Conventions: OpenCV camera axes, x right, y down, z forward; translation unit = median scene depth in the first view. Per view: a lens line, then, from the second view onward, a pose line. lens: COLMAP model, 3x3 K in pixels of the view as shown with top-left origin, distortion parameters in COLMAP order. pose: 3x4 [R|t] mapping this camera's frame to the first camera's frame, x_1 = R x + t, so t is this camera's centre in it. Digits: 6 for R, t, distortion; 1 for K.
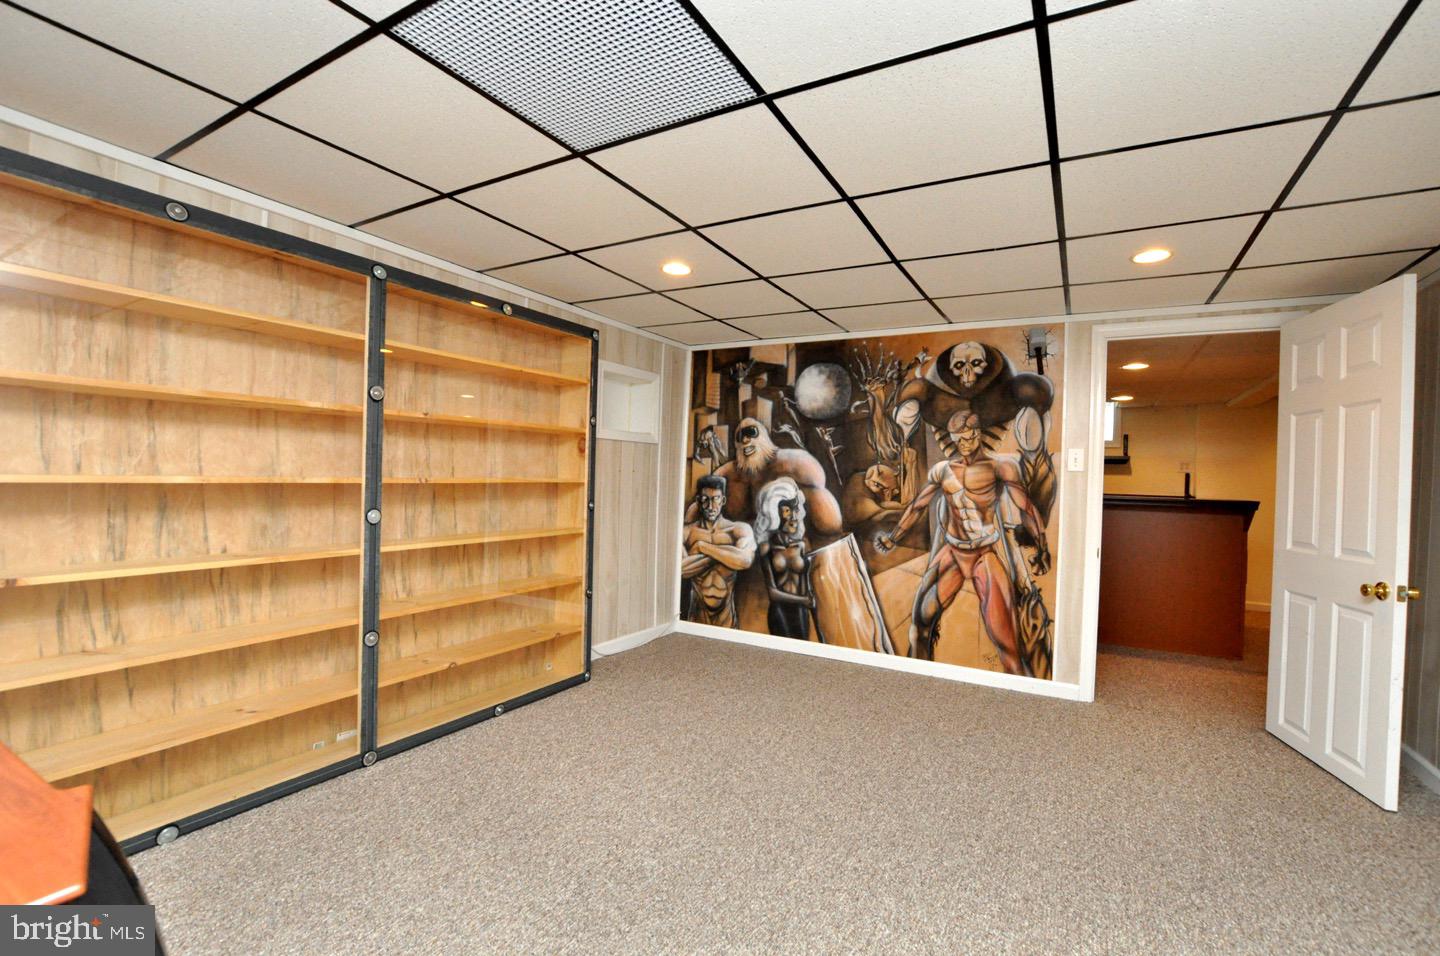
lens RADIAL K [[631.9, 0, 721.8], [0, 631.9, 479.5], [0, 0, 1]] dist [-0.032994, 0.002835]
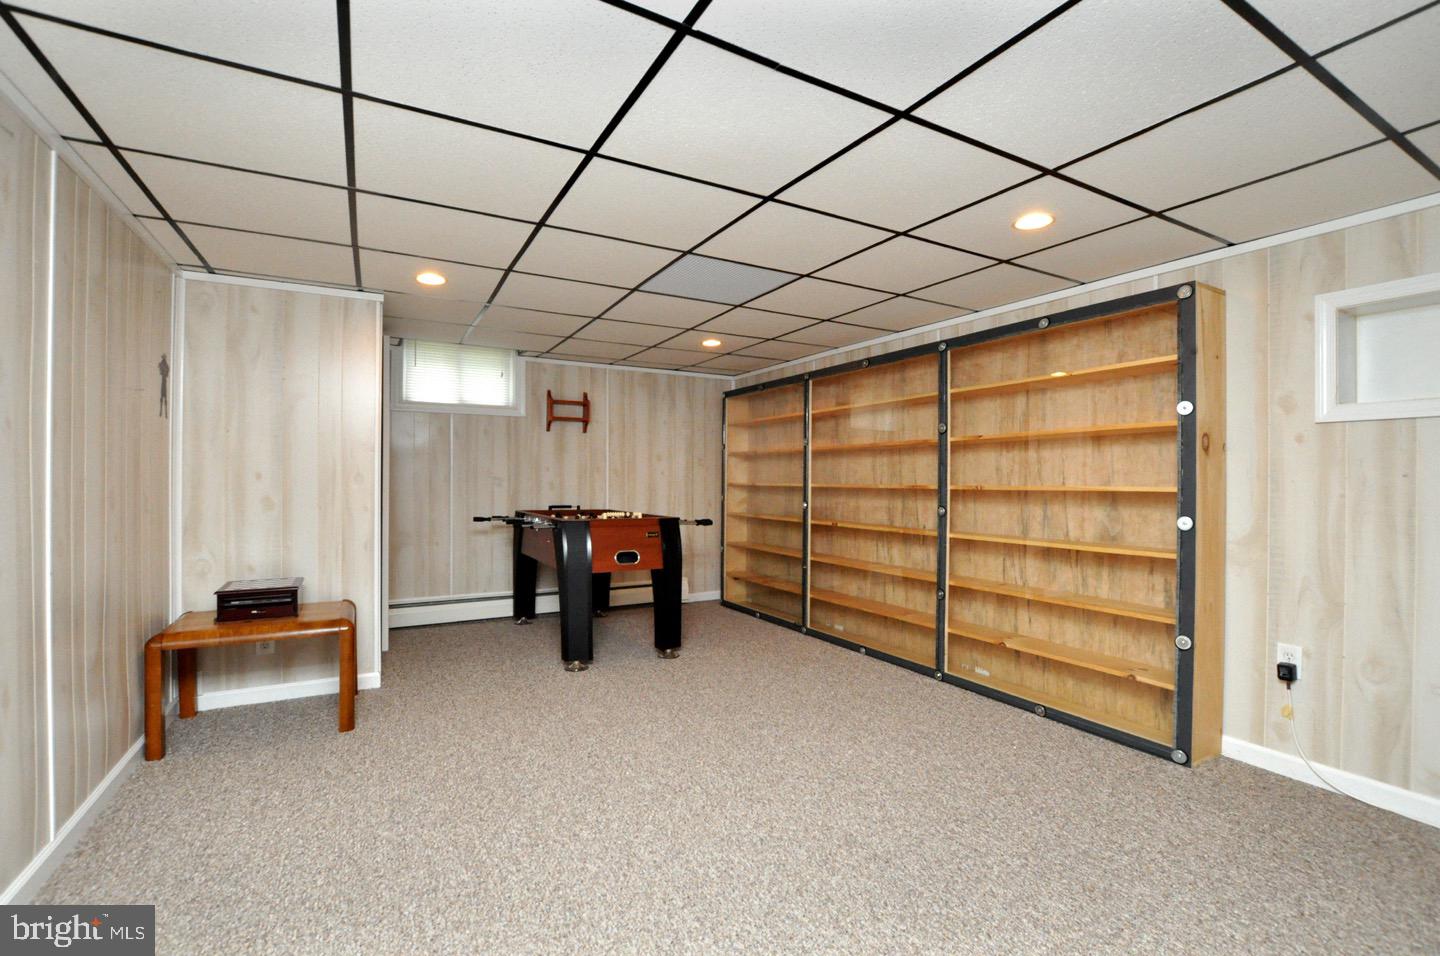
lens RADIAL K [[631.9, 0, 719.6], [0, 631.9, 475.3], [0, 0, 1]] dist [-0.032994, 0.002835]
pose [[-0.510428, -0.033712, -0.859259, 0.886771], [-0.030078, 0.999320, -0.021340, 0.020238], [0.859394, 0.014952, -0.511095, 1.165564]]
